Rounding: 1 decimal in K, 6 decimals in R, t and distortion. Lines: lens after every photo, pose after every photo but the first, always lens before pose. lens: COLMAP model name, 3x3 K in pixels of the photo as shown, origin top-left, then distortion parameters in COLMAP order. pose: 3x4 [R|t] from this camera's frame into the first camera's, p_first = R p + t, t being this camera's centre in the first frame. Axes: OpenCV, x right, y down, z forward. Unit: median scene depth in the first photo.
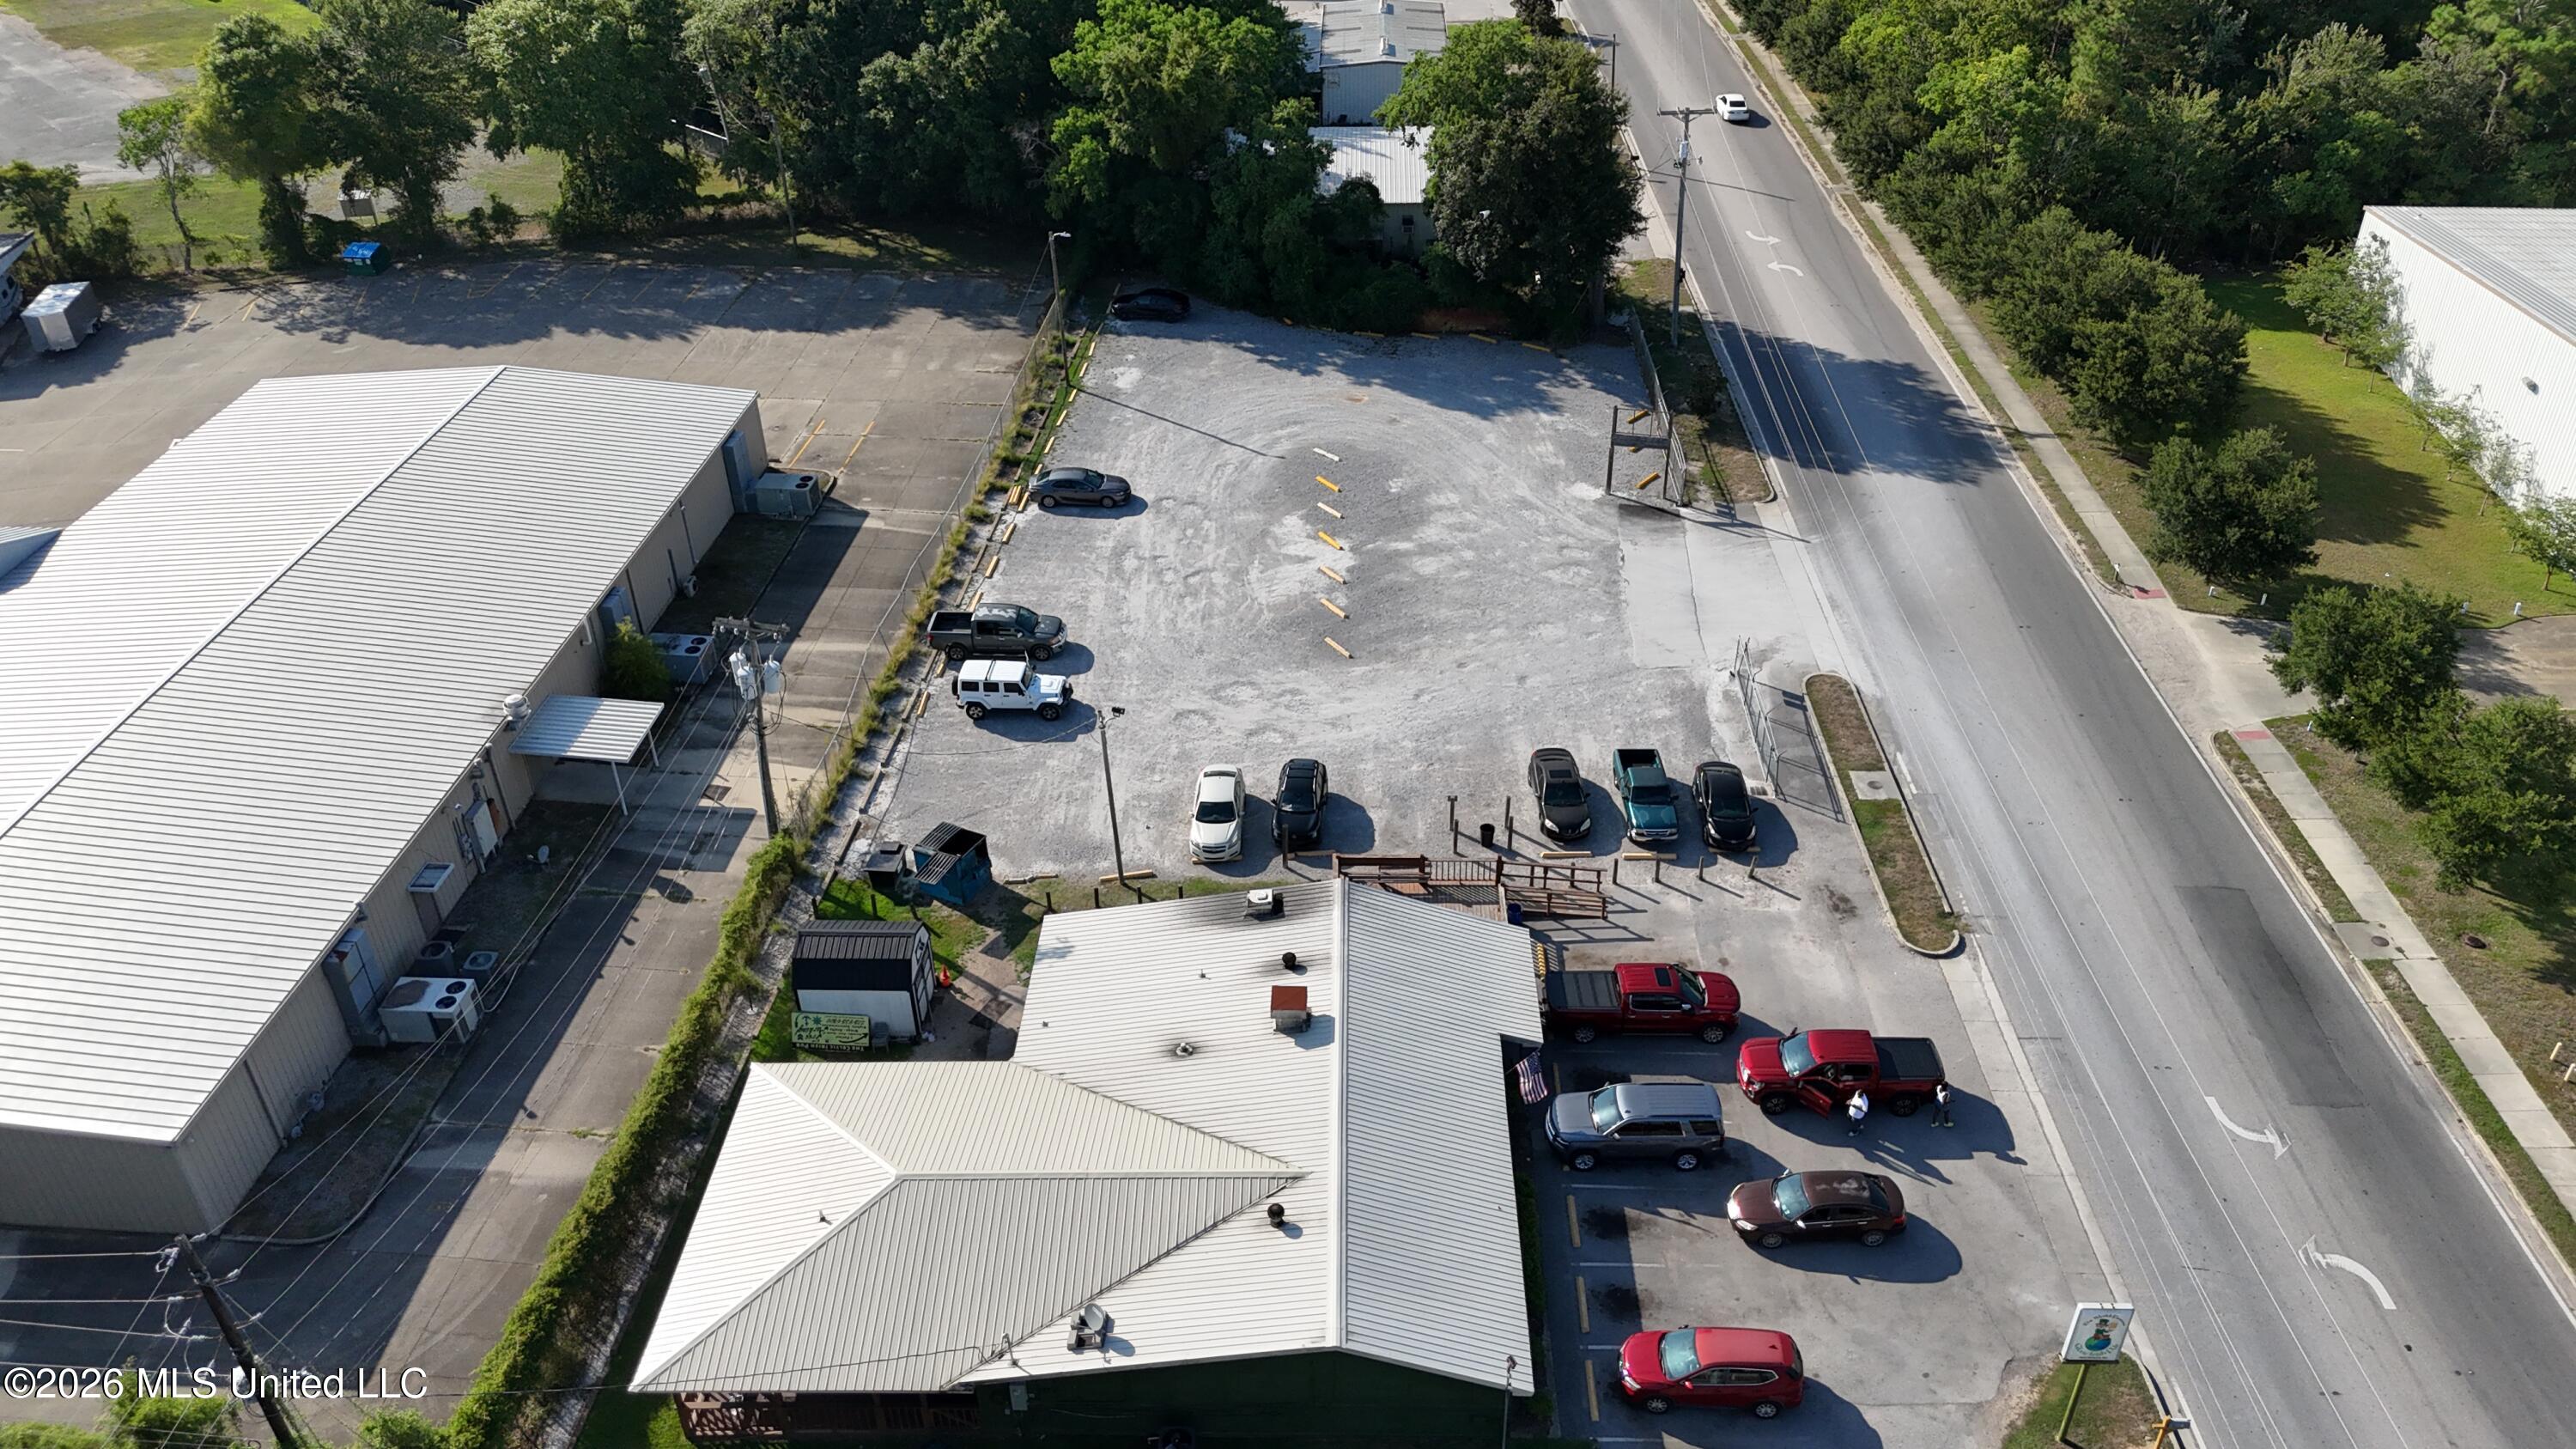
lens RADIAL K [[1890.5, 0, 1296.5], [0, 1890.5, 724.9], [0, 0, 1]] dist [0.086915, -0.104404]
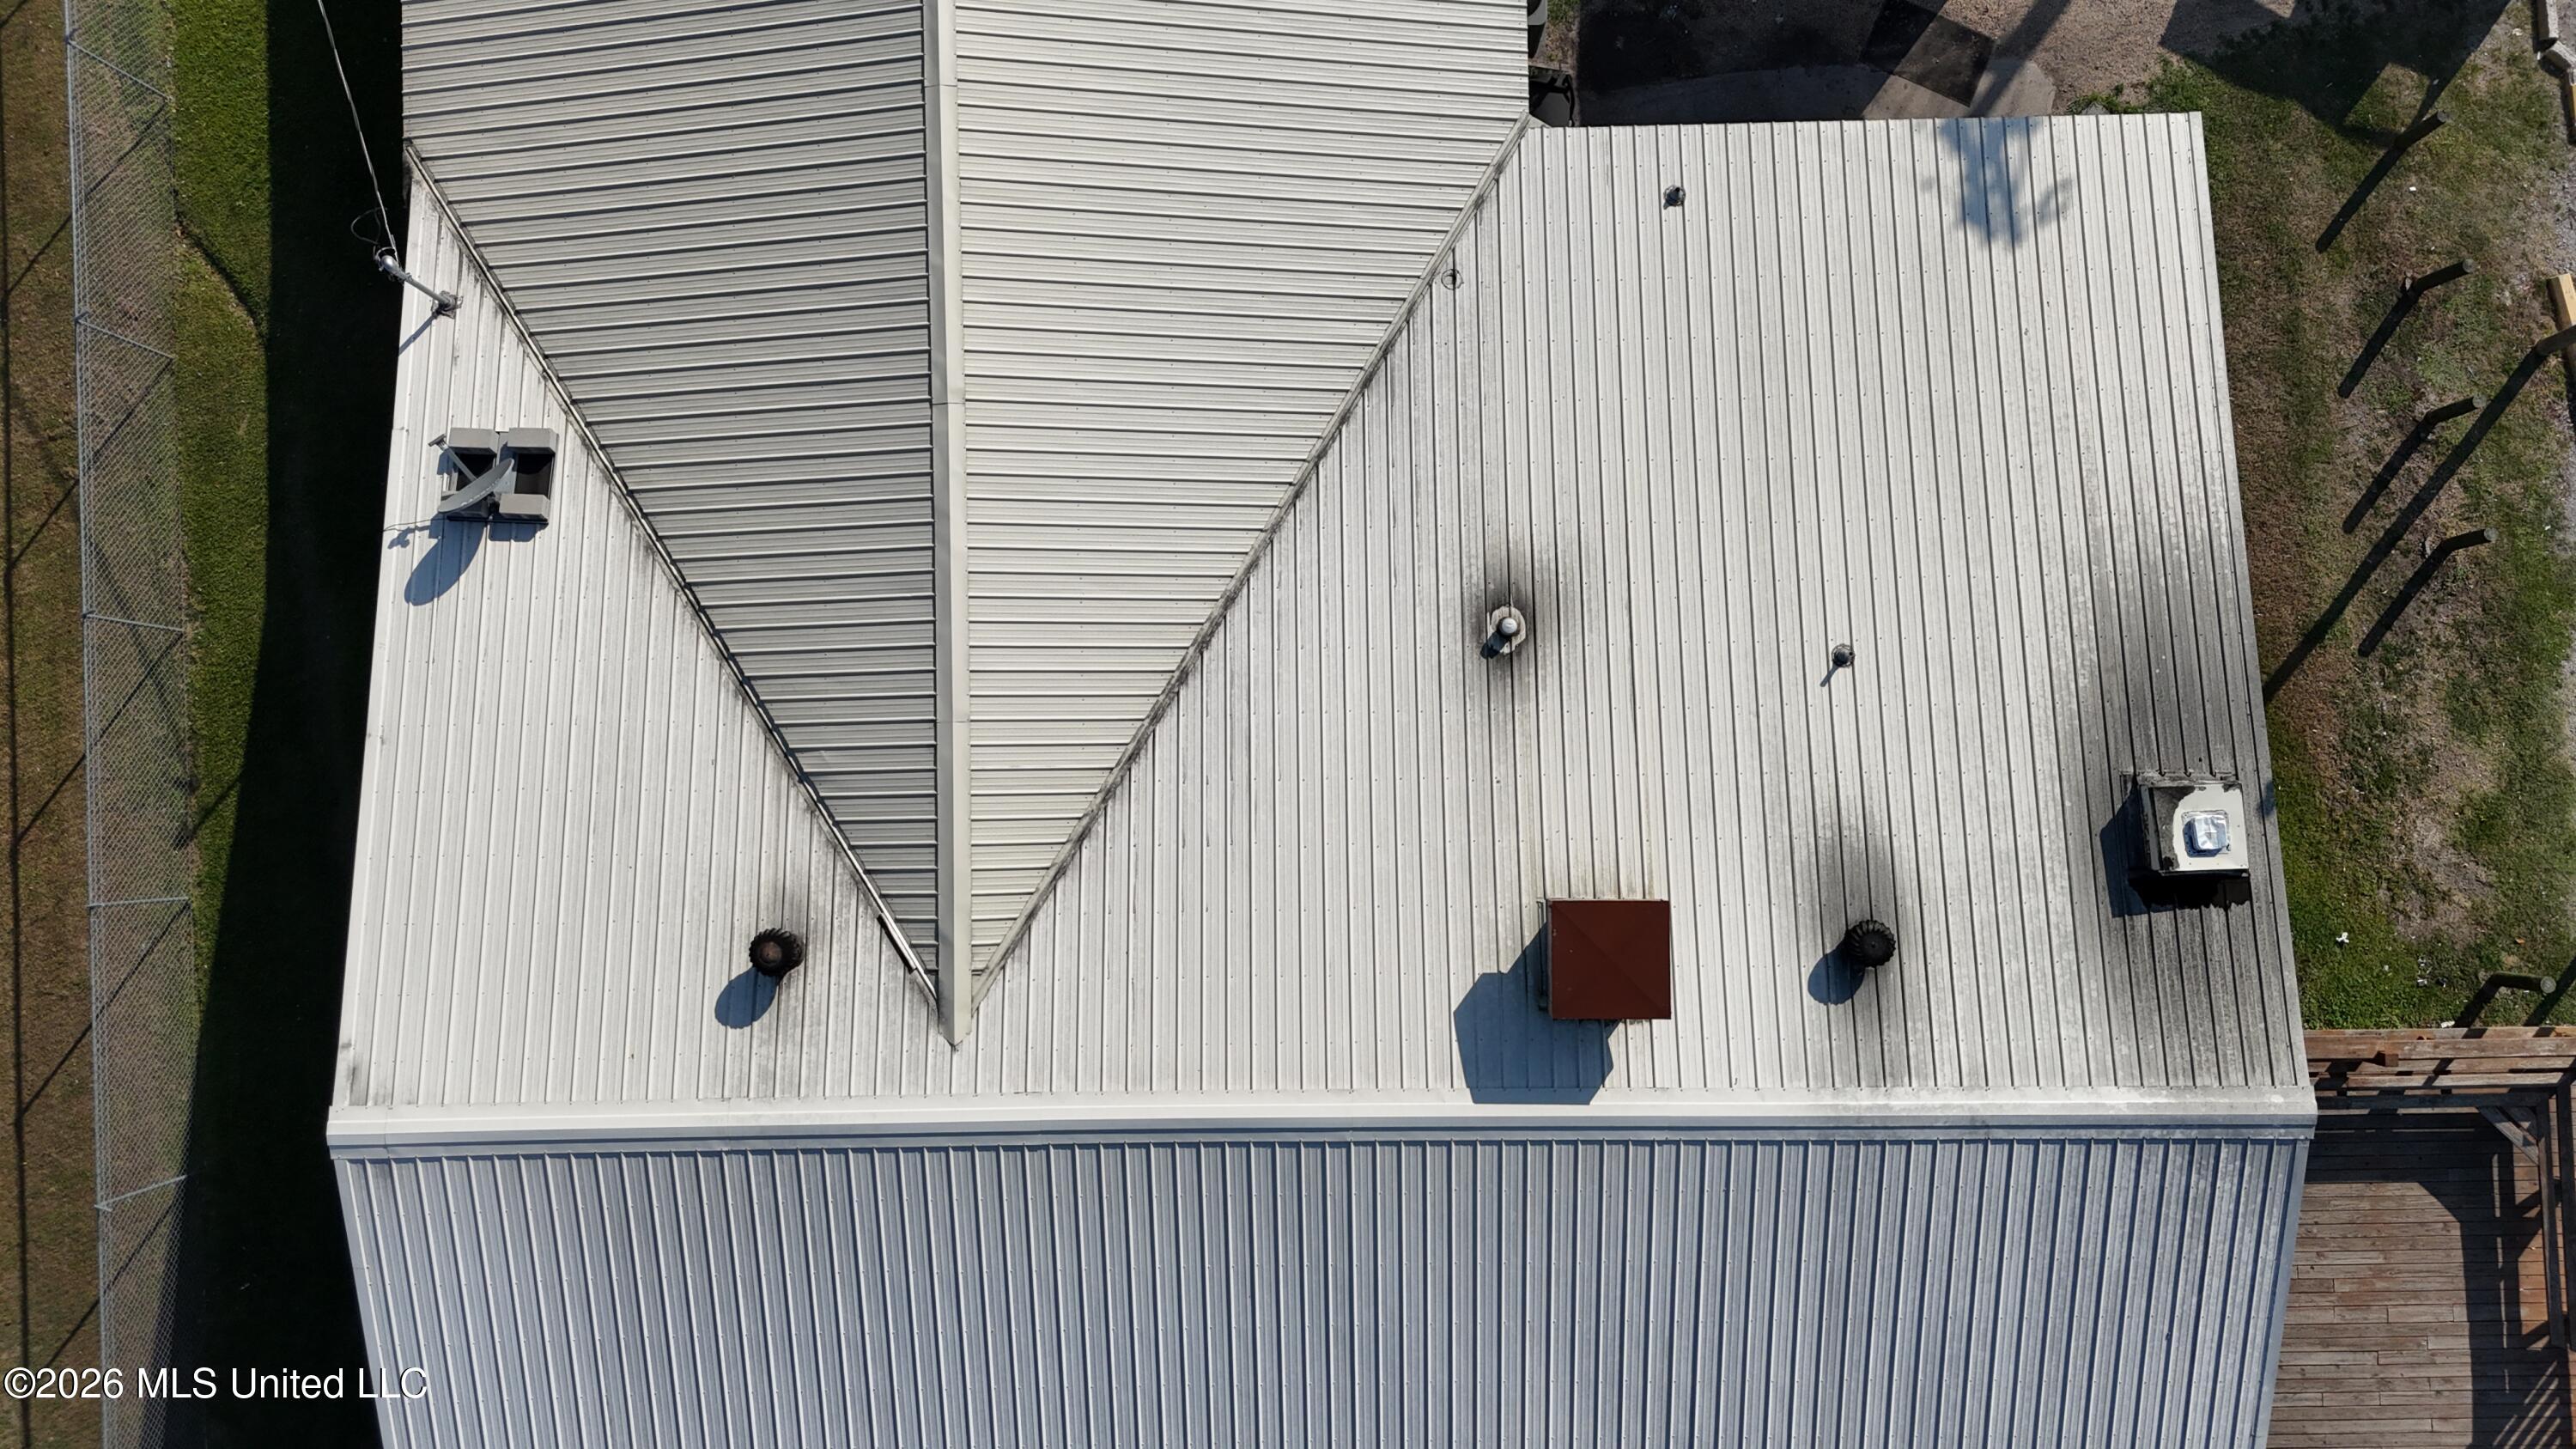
lens RADIAL K [[1900.1, 0, 1297.0], [0, 1900.1, 721.0], [0, 0, 1]] dist [0.072816, -0.078212]
pose [[0.039364, 0.998773, -0.030061, -0.026258], [-0.545379, 0.046683, 0.836889, -0.063580], [0.837265, -0.016549, 0.546547, 0.593125]]
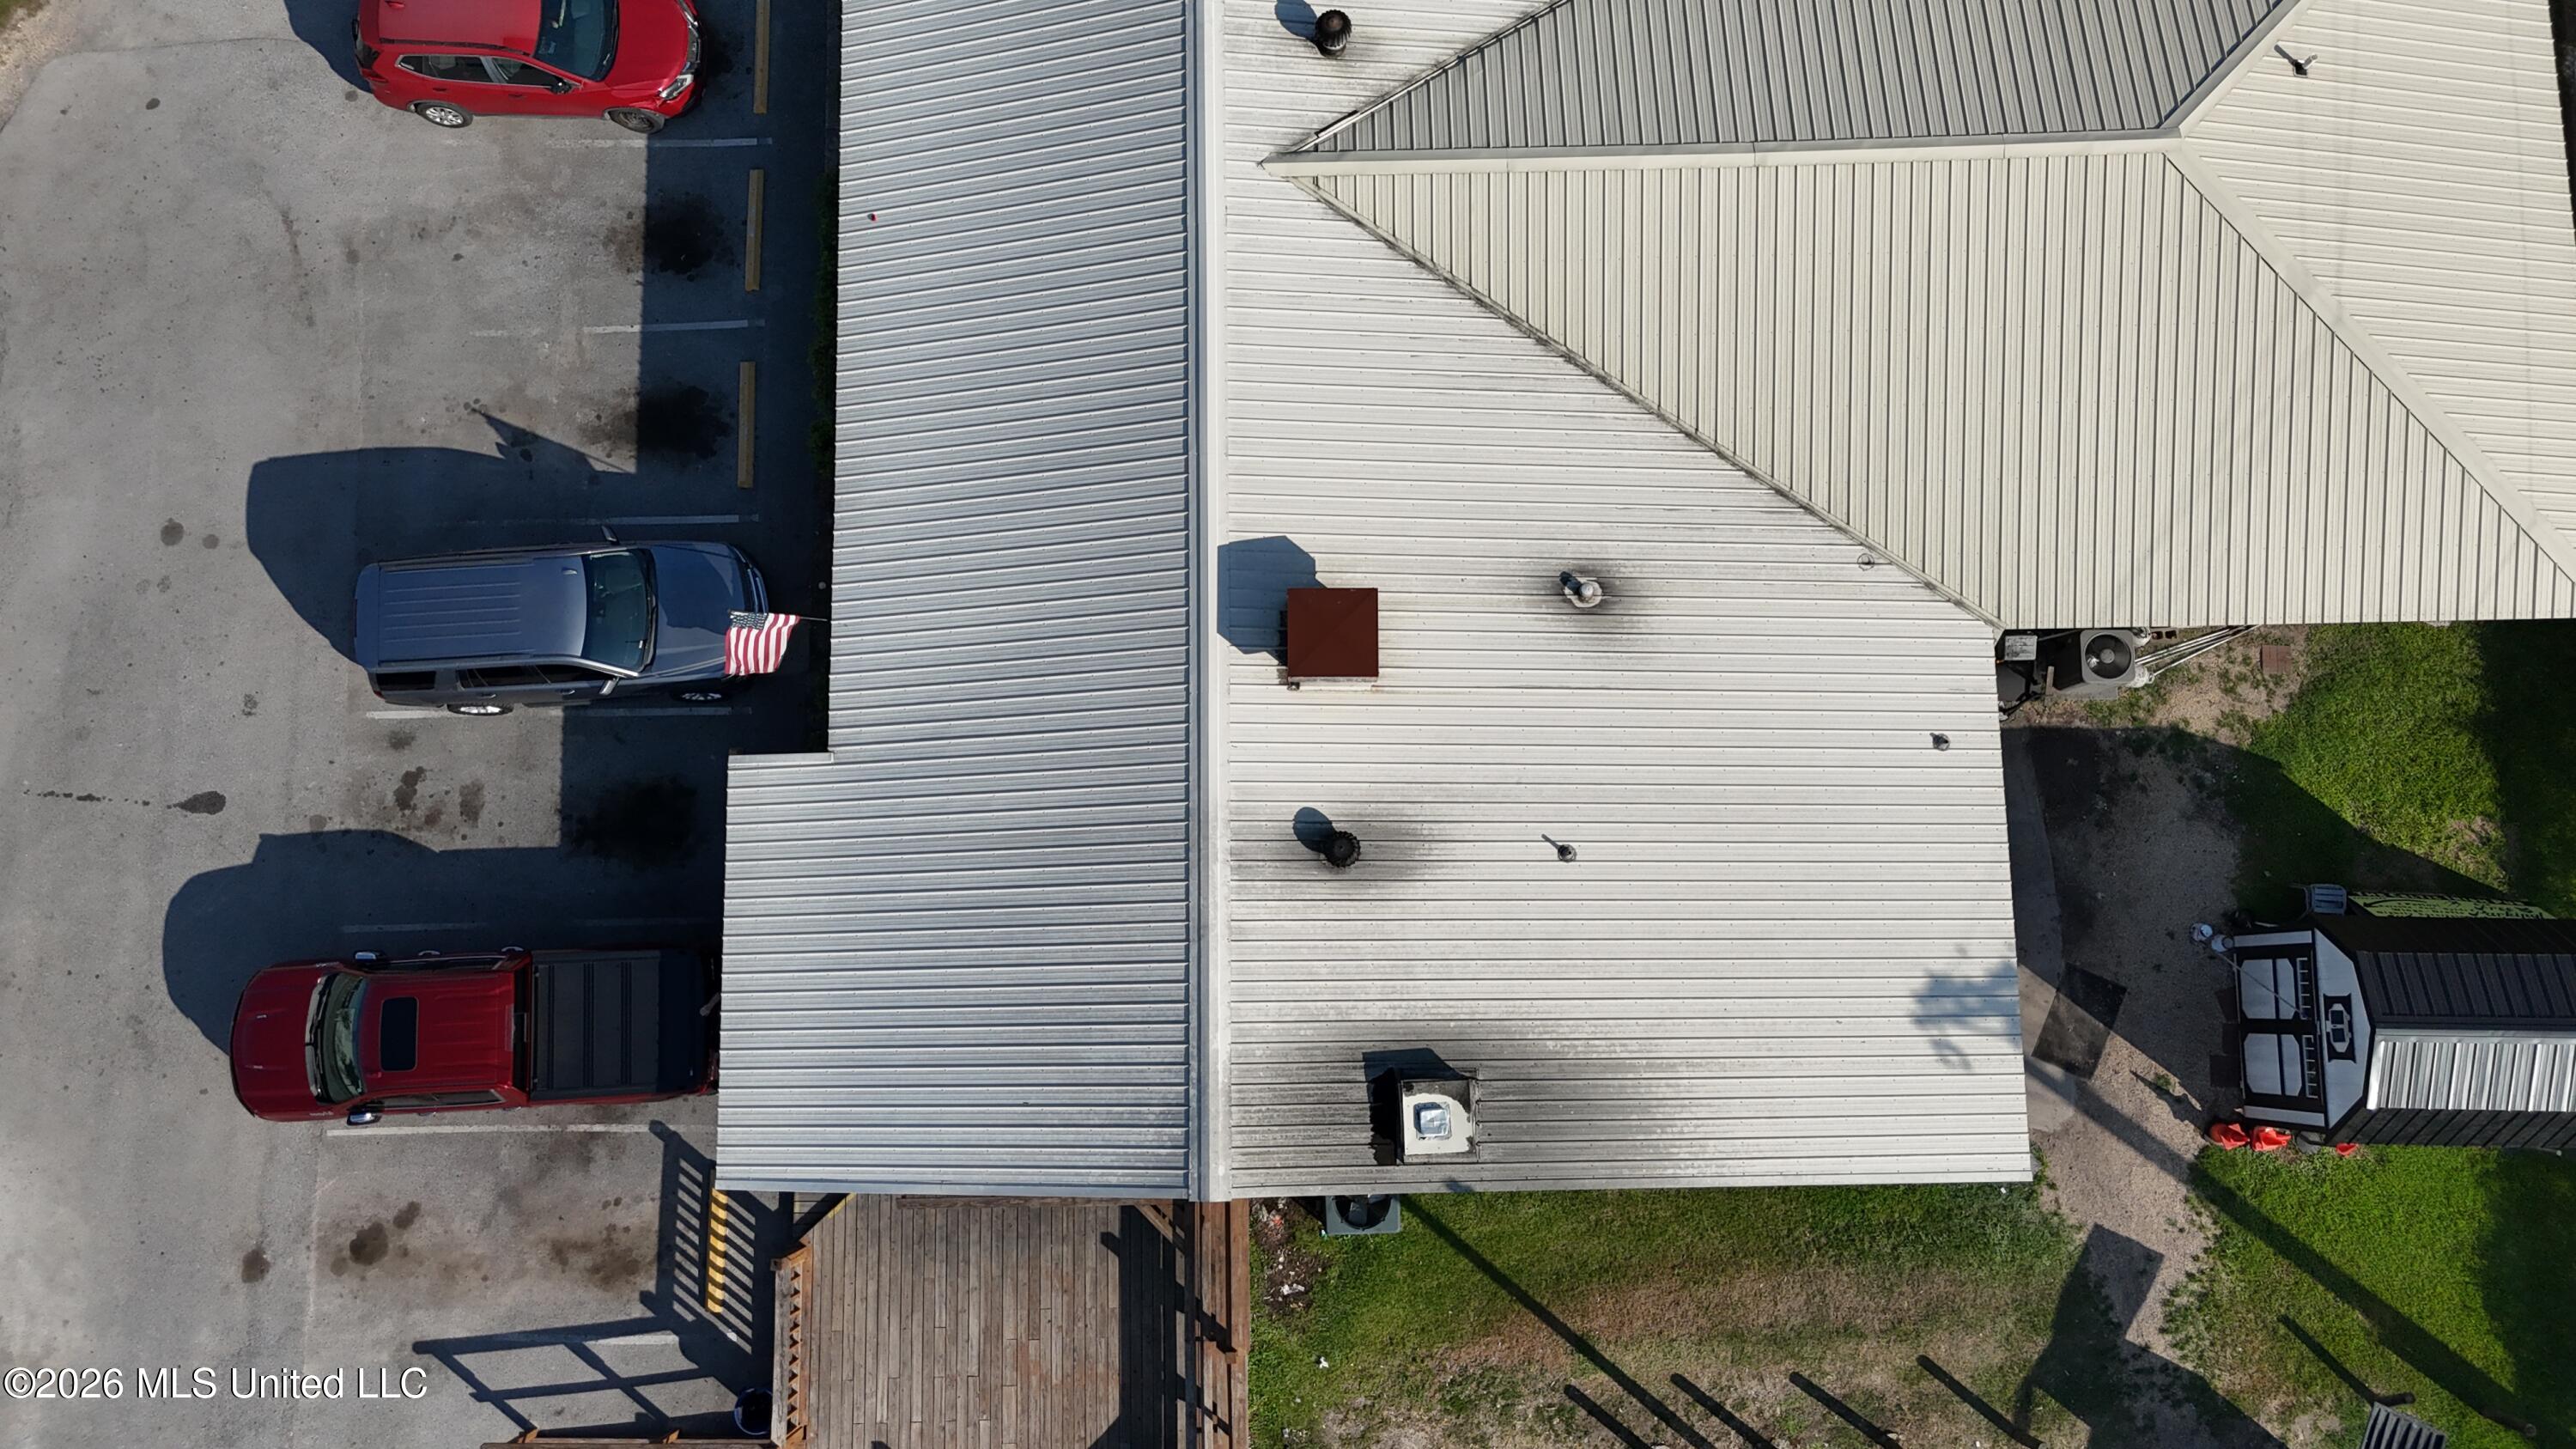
lens RADIAL K [[1896.6, 0, 1294.9], [0, 1896.6, 729.7], [0, 0, 1]] dist [0.062733, -0.061723]
pose [[-0.999007, 0.041629, 0.015881, -0.001056], [-0.003346, -0.425513, 0.904946, -0.163025], [0.044429, 0.903994, 0.425230, 0.638173]]
